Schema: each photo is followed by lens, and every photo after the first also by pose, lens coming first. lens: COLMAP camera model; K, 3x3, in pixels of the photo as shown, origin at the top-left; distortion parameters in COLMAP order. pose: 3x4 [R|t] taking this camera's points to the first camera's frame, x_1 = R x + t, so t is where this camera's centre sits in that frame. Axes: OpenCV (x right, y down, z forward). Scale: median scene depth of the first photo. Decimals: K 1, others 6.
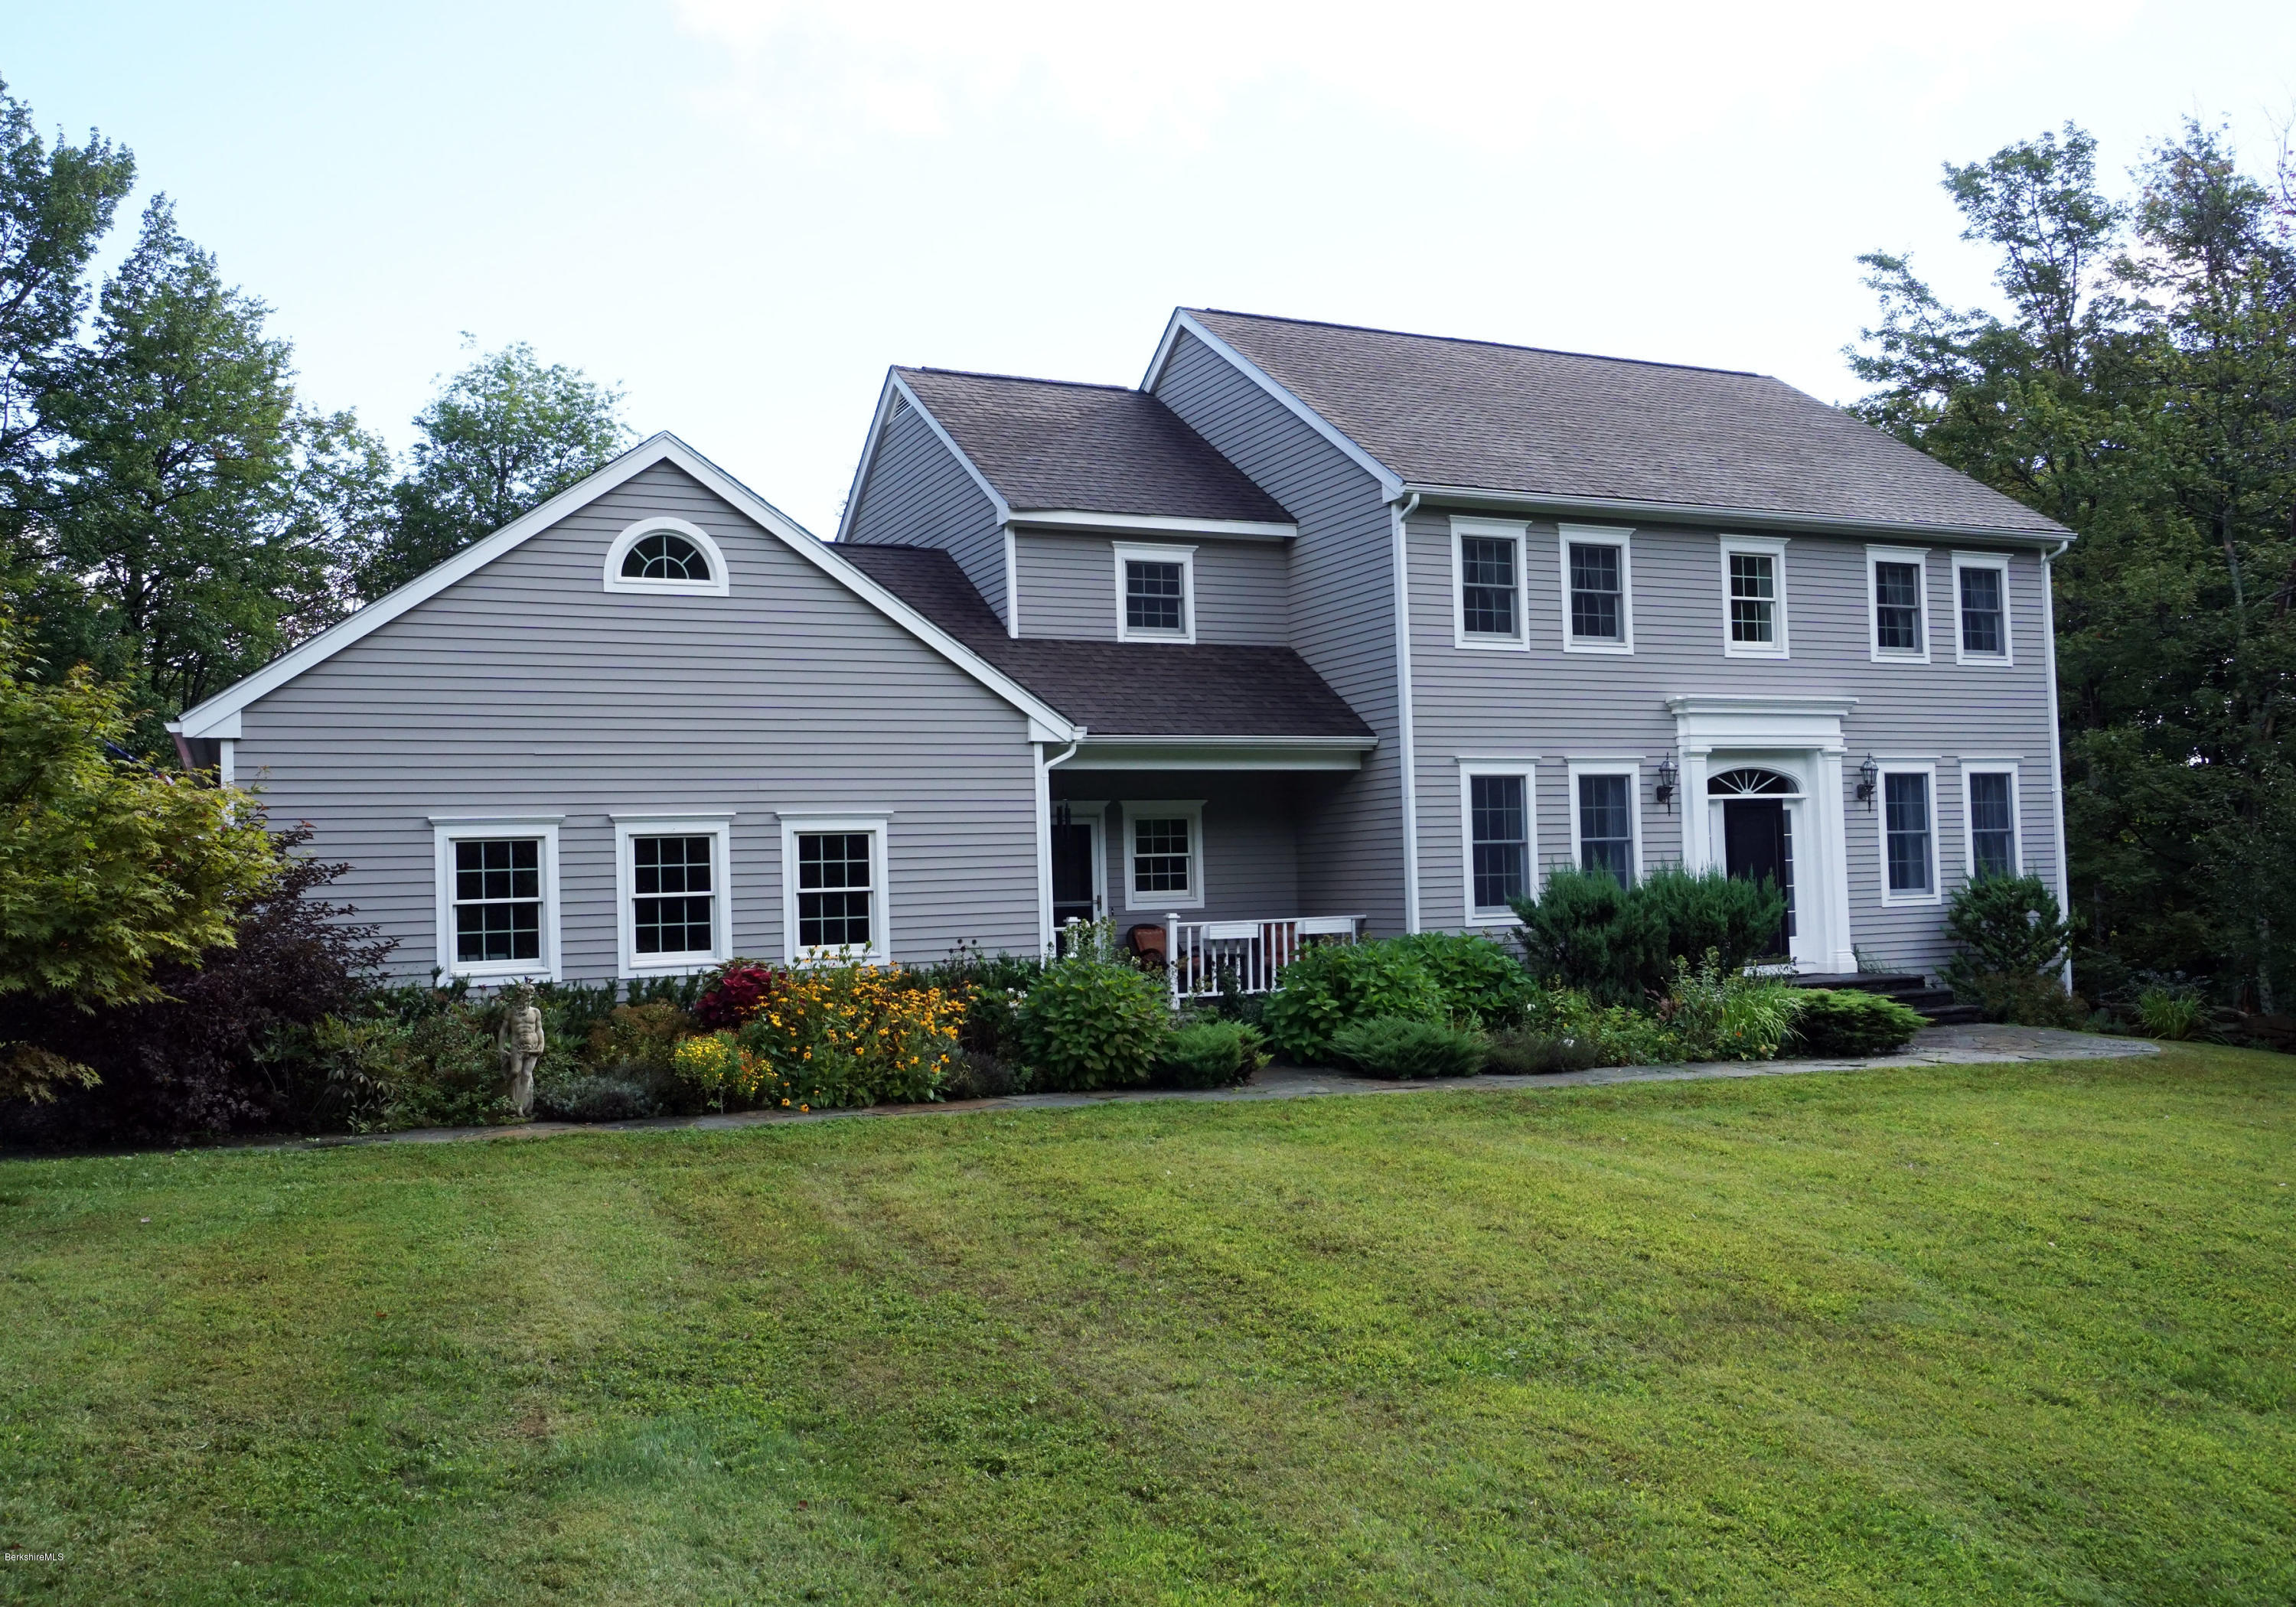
lens RADIAL K [[1841.8, 0, 1148.0], [0, 1841.8, 803.5], [0, 0, 1]] dist [0.042686, -0.000370]
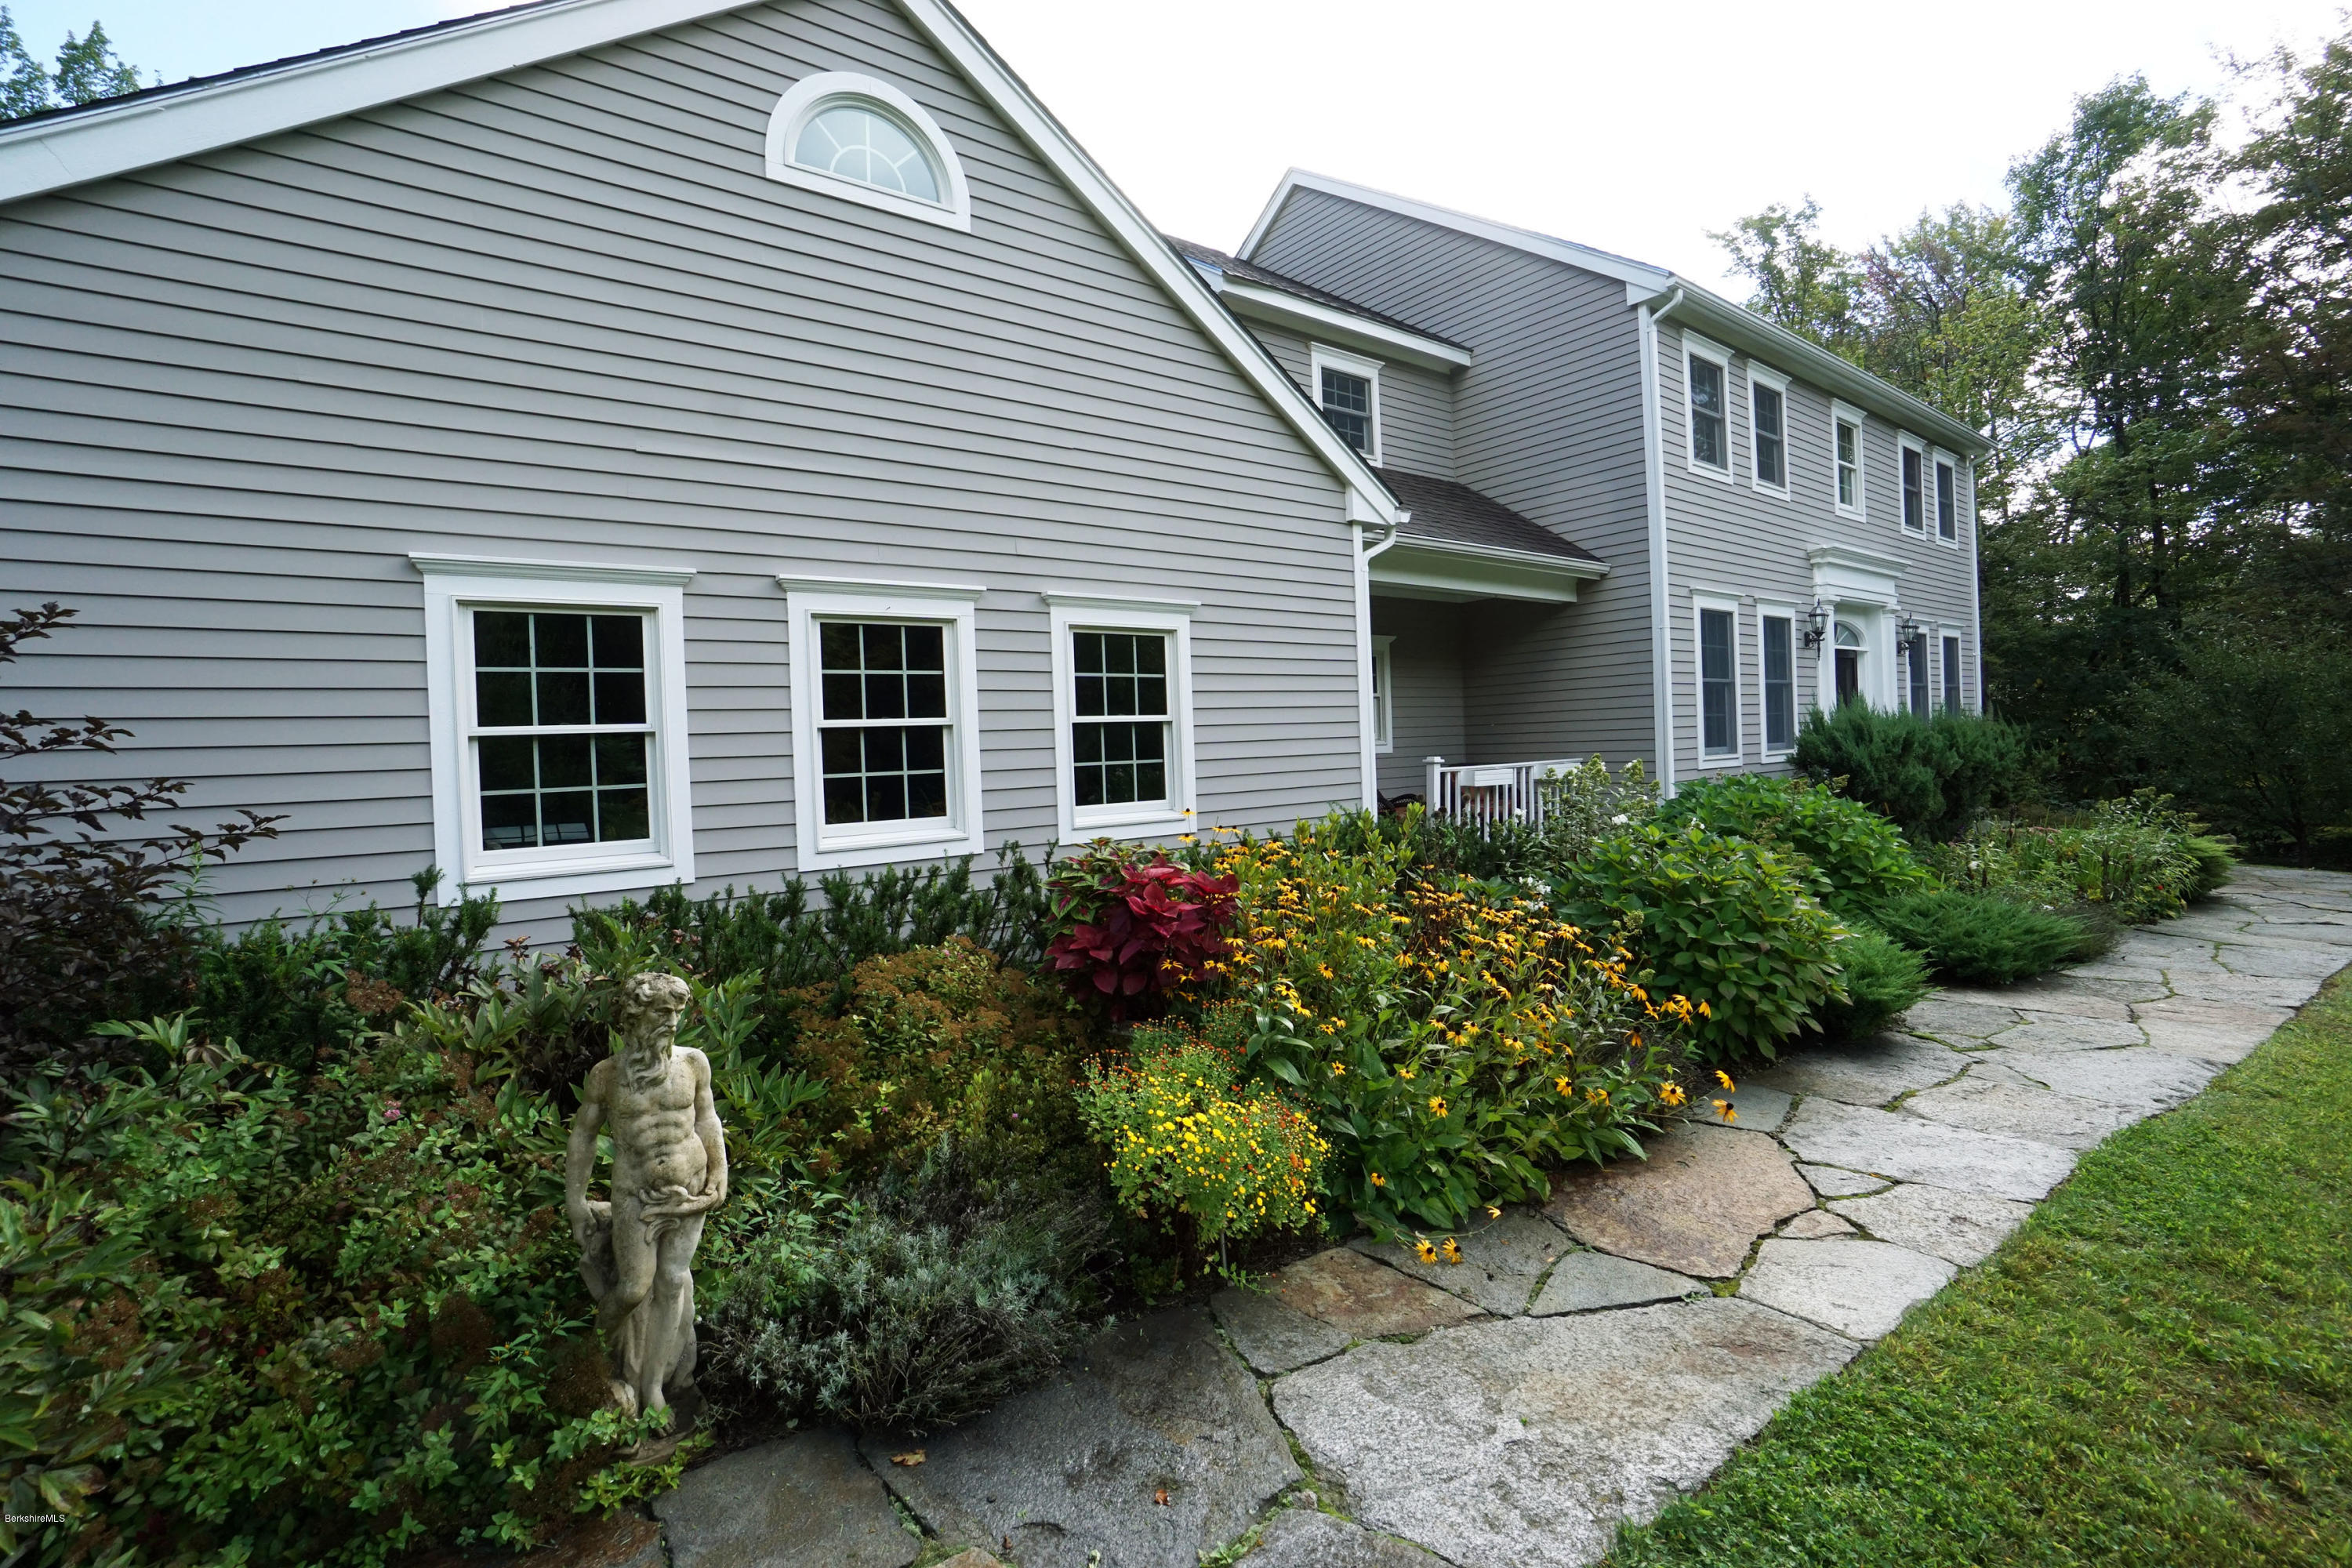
lens RADIAL K [[1036.3, 0, 1179.9], [0, 1036.3, 745.4], [0, 0, 1]] dist [-0.044760, 0.000190]
pose [[0.980892, -0.003928, 0.194514, -0.227597], [-0.003551, 0.999268, 0.038084, 0.043475], [-0.194521, -0.038047, 0.980160, 0.657396]]
